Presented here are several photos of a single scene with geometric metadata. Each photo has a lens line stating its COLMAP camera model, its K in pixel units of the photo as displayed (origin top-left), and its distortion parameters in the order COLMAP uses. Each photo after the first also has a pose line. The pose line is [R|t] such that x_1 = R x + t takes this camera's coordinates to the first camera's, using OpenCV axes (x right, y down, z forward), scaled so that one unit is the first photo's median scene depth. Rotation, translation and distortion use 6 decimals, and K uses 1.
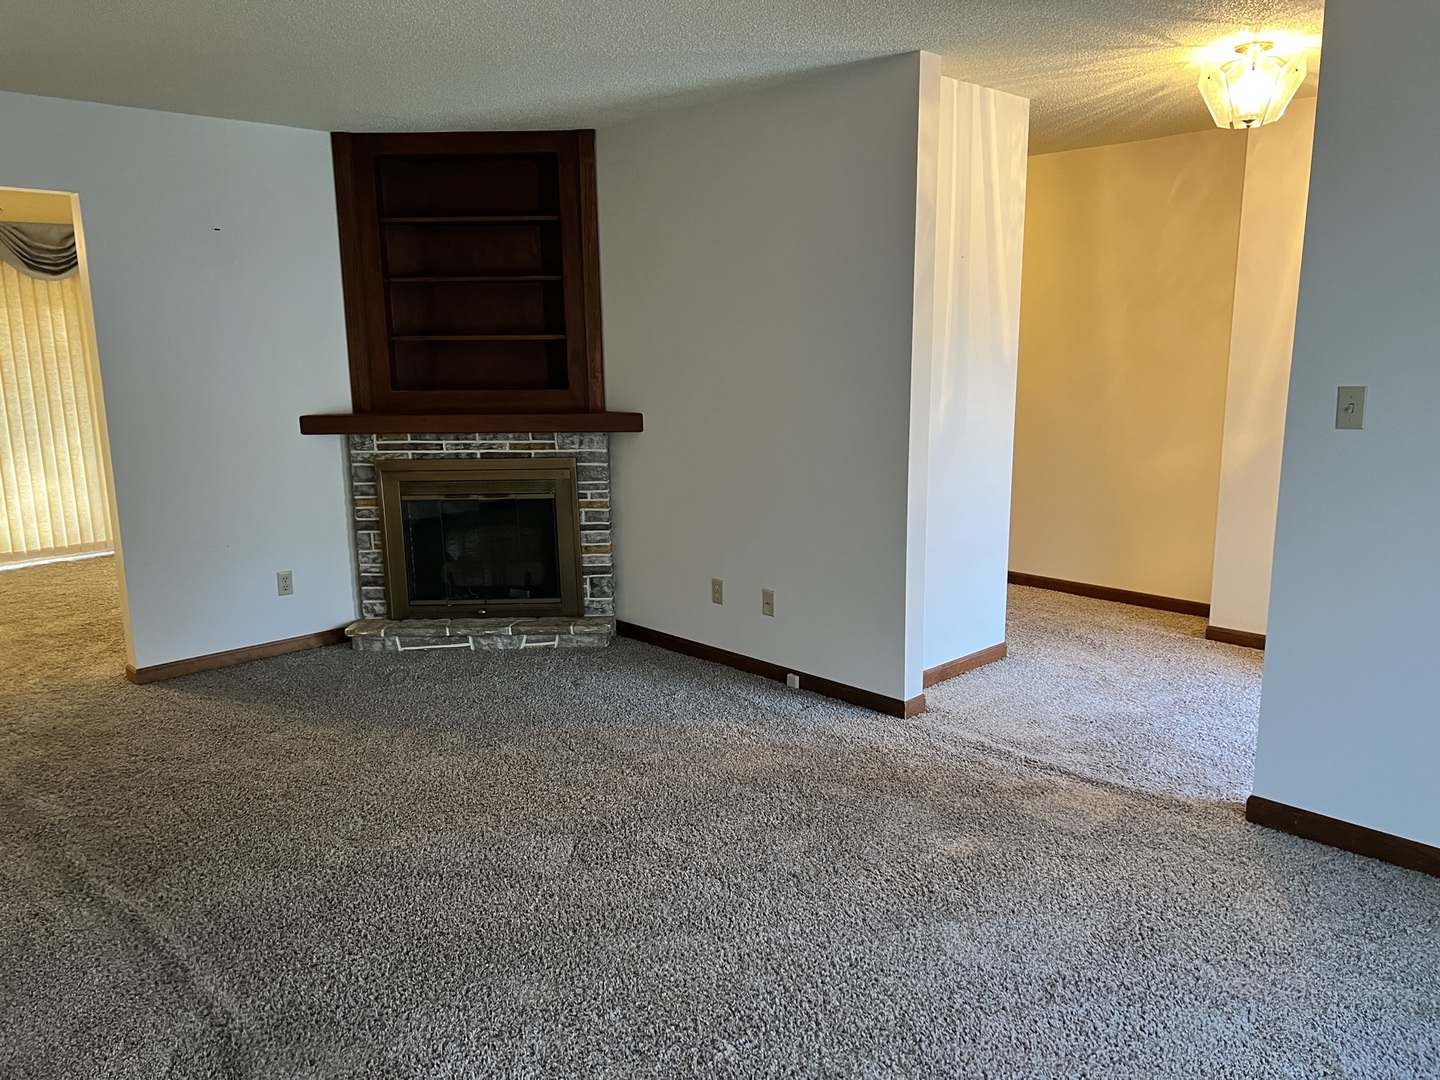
lens RADIAL K [[1079.8, 0, 722.6], [0, 1079.8, 549.8], [0, 0, 1]] dist [0.062878, -0.044561]
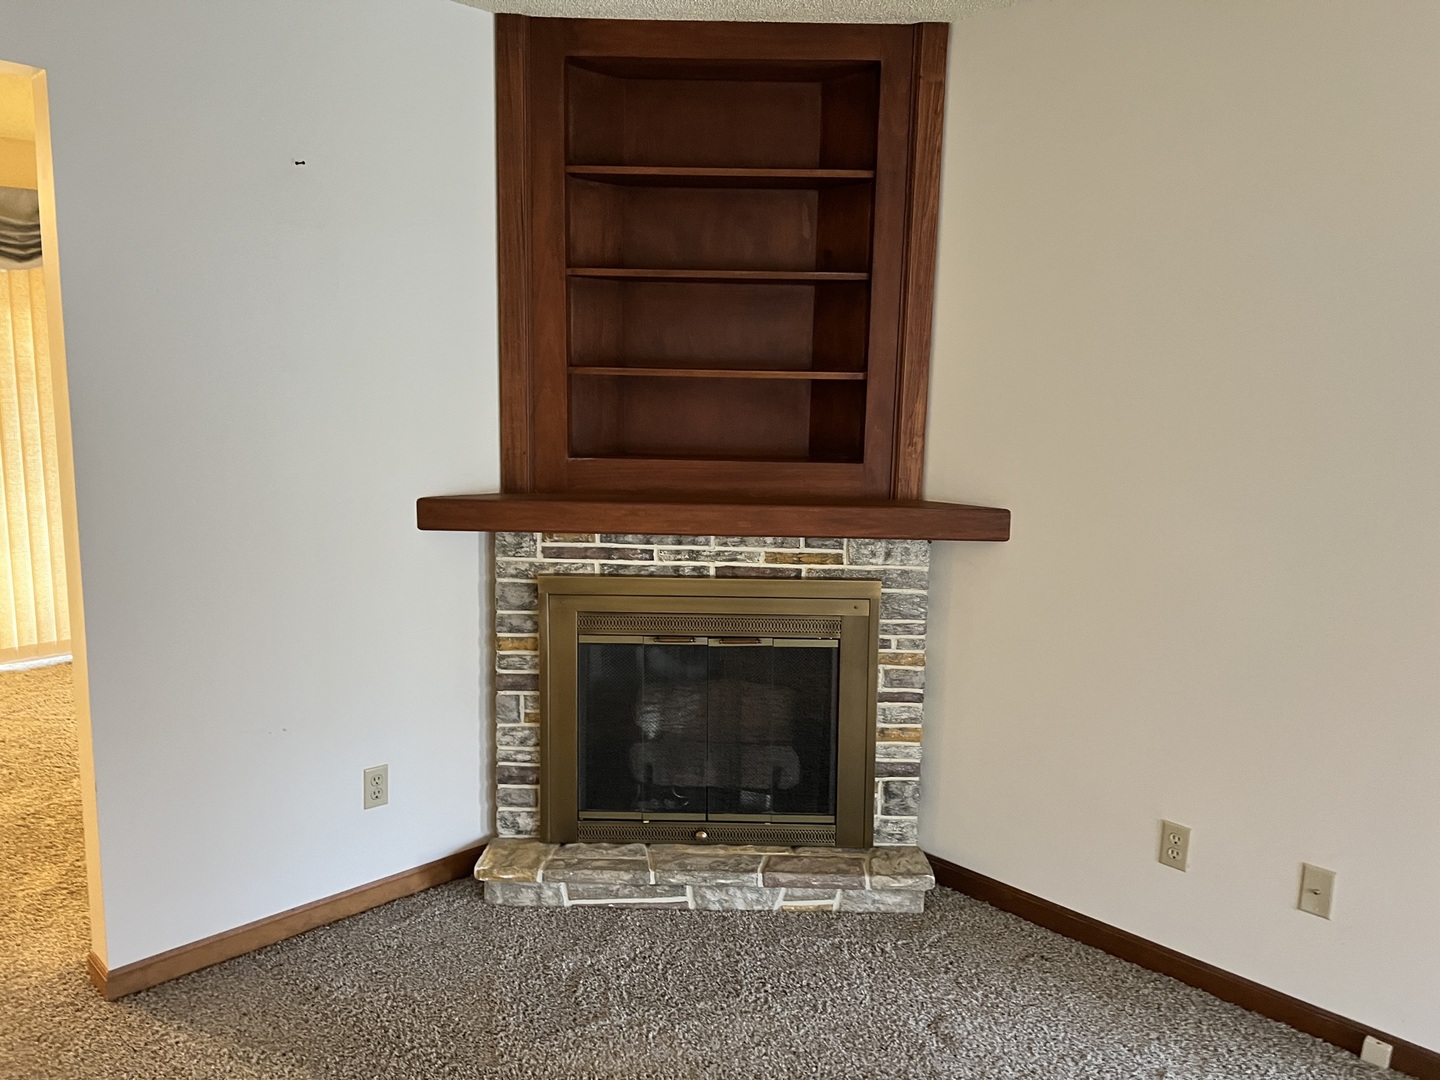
lens RADIAL K [[1079.8, 0, 716.5], [0, 1079.8, 541.1], [0, 0, 1]] dist [0.062878, -0.044561]
pose [[0.999420, 0.031717, 0.012417, -0.230376], [-0.031186, 0.998681, -0.040794, -0.079489], [-0.013695, 0.040383, 0.999090, 0.413131]]
